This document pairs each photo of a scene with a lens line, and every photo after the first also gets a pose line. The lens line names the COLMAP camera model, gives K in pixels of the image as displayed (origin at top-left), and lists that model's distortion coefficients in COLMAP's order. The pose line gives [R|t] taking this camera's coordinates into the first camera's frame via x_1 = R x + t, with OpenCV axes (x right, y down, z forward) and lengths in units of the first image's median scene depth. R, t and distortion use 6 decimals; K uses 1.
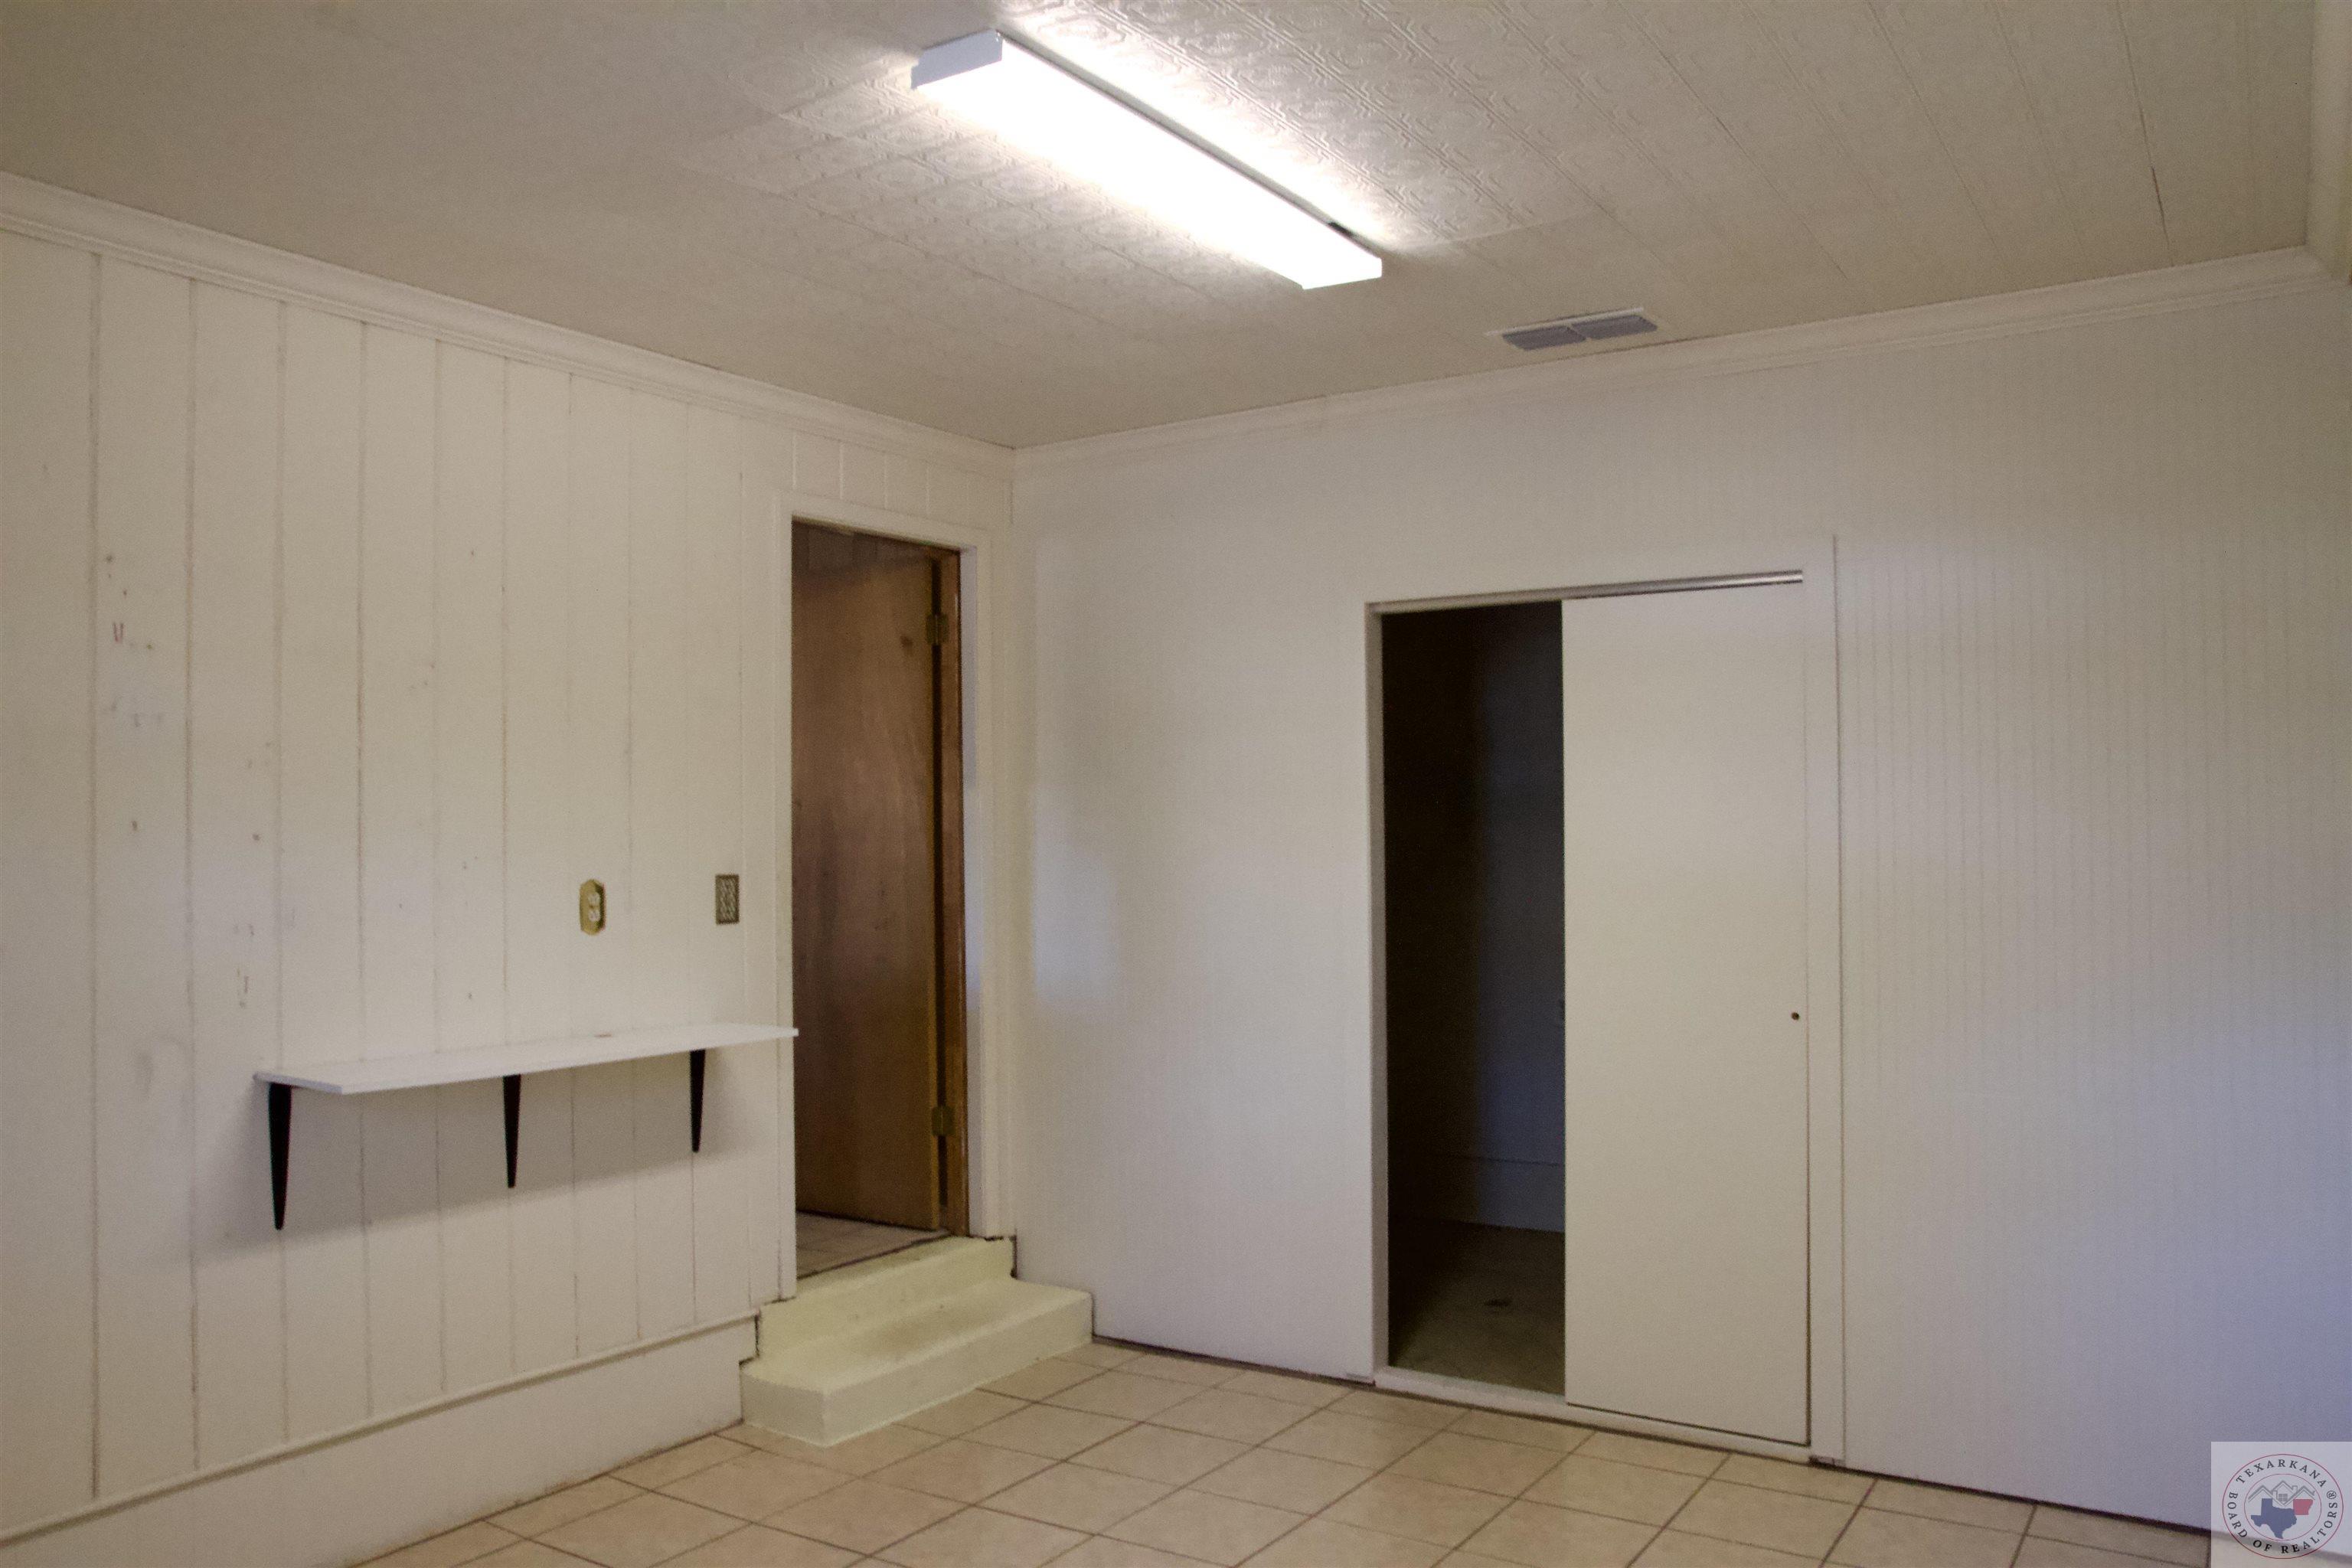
lens RADIAL K [[1817.2, 0, 1177.3], [0, 1817.2, 774.8], [0, 0, 1]] dist [-0.063062, 0.026230]
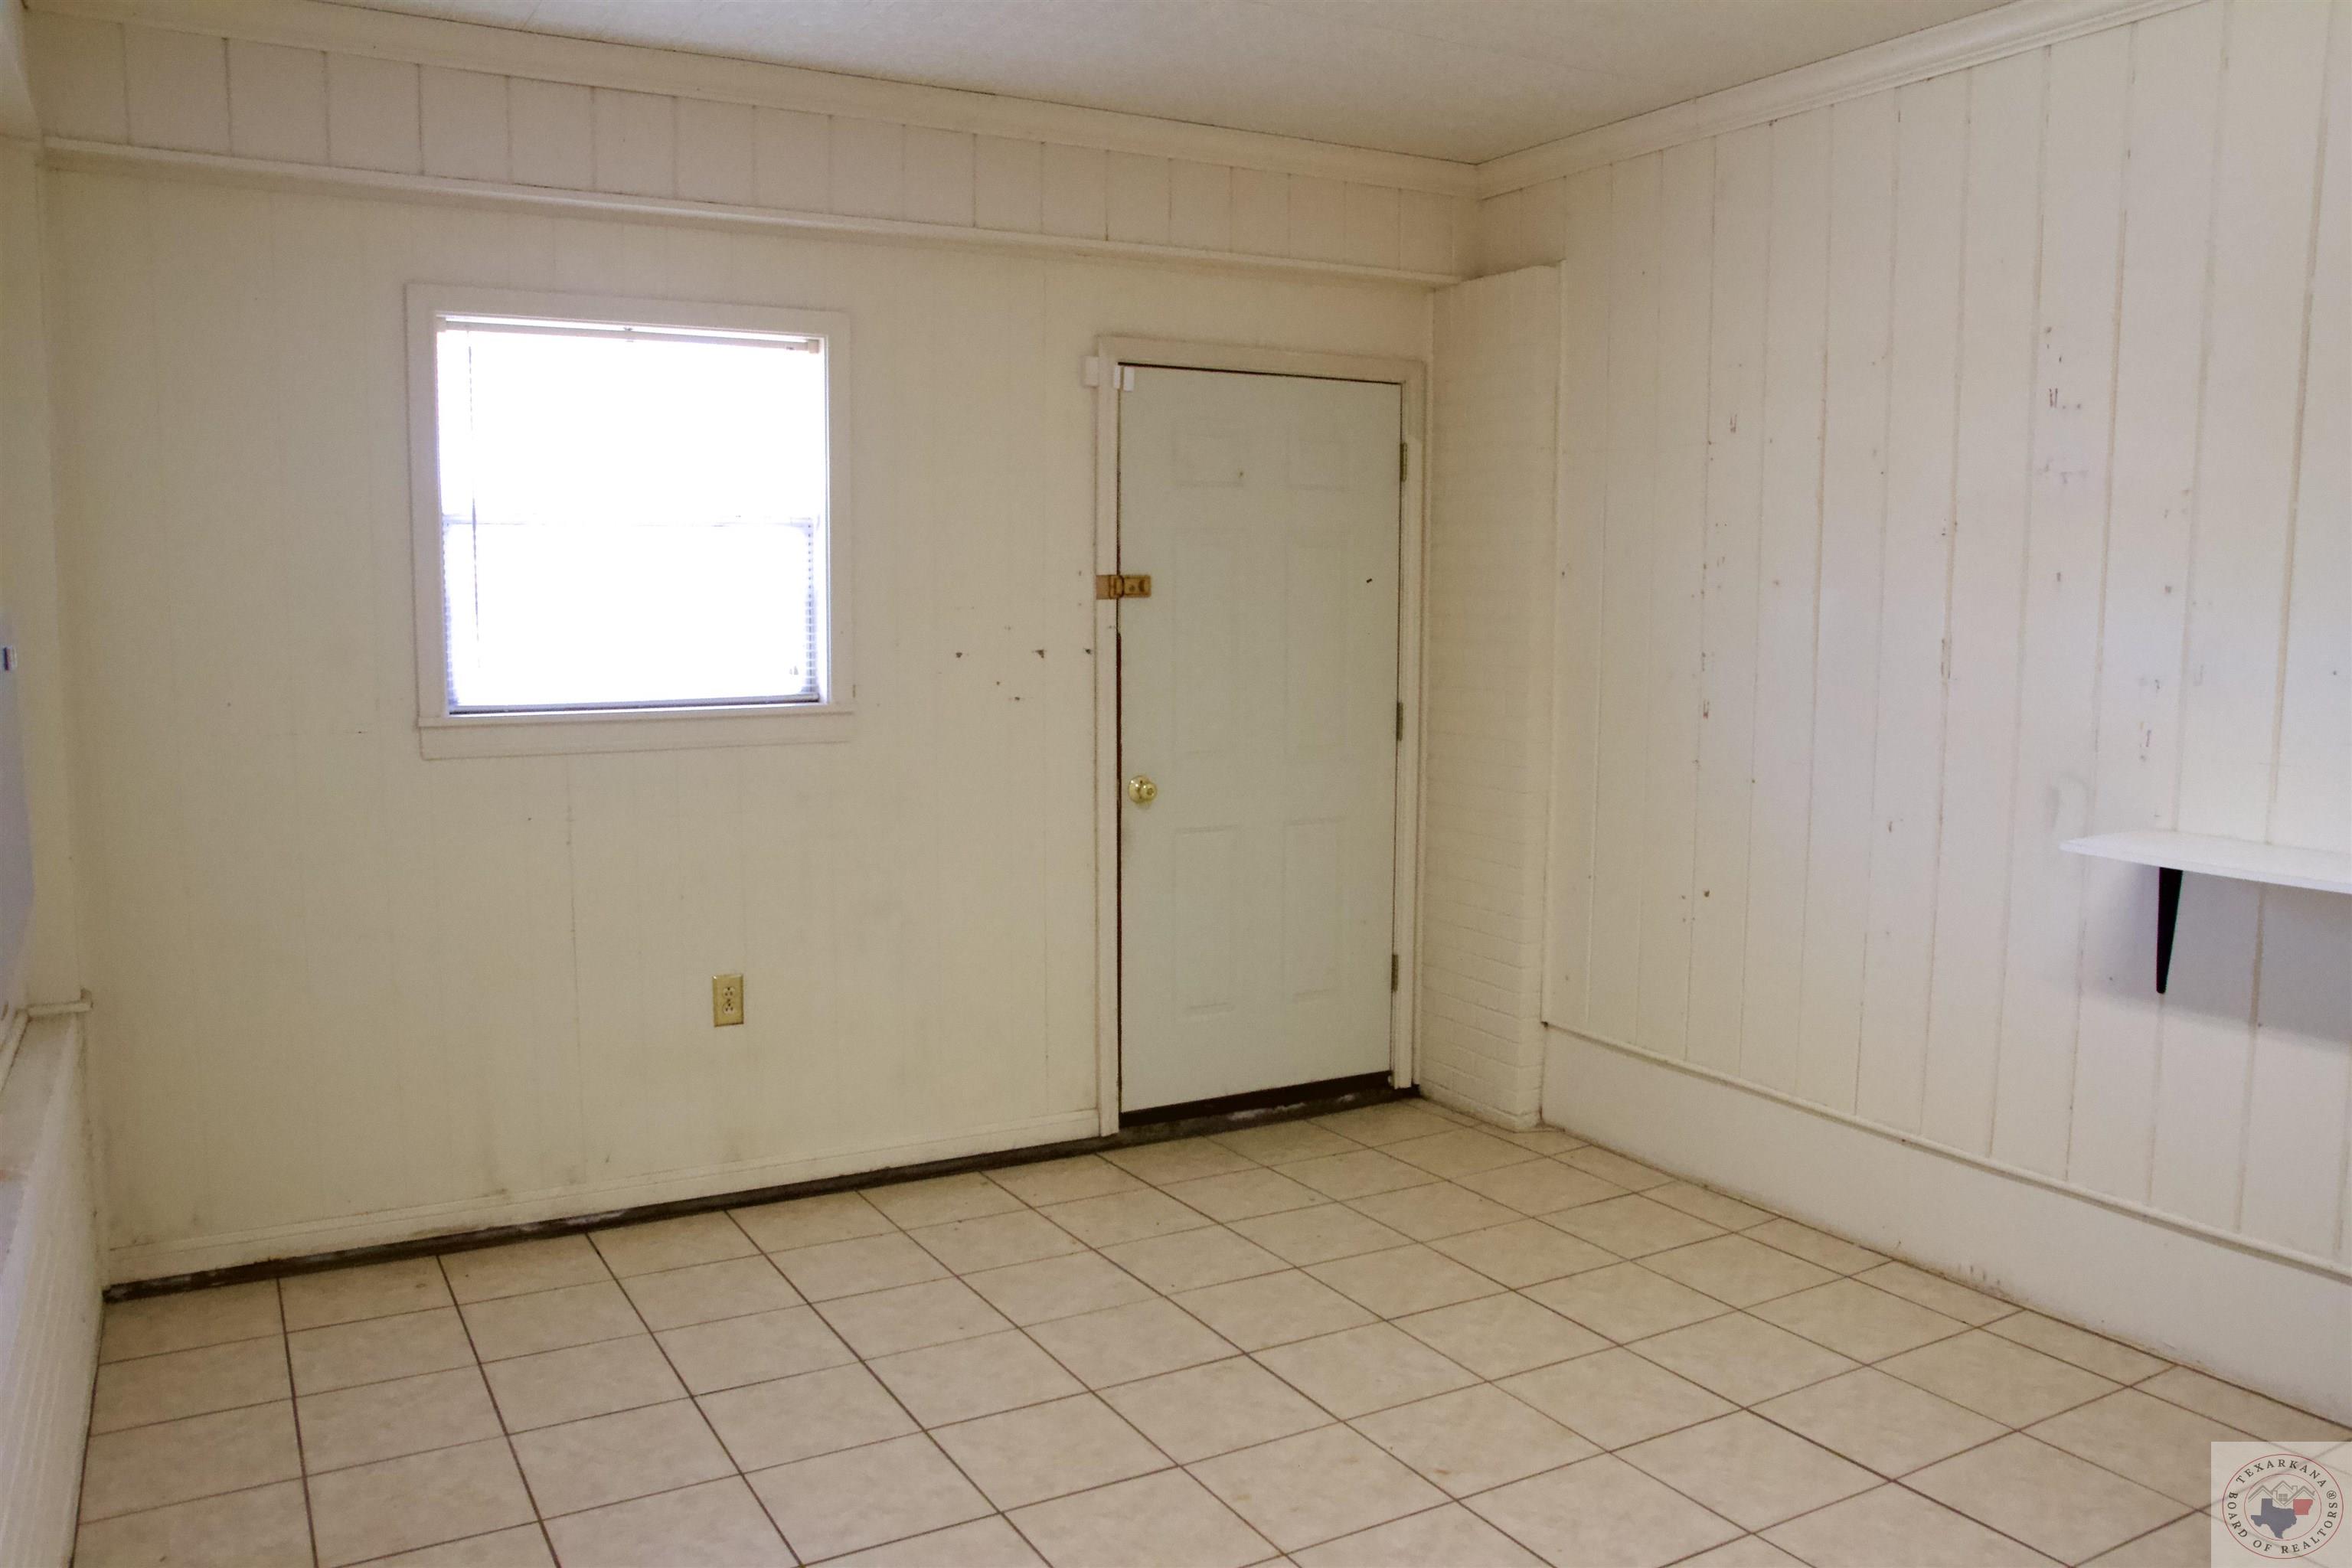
lens RADIAL K [[1817.2, 0, 1179.2], [0, 1817.2, 797.7], [0, 0, 1]] dist [-0.063062, 0.026230]
pose [[-0.453546, 0.103607, -0.885190, 0.603415], [0.022061, 0.994221, 0.105064, 0.034322], [0.890960, 0.028123, -0.453211, 0.974850]]
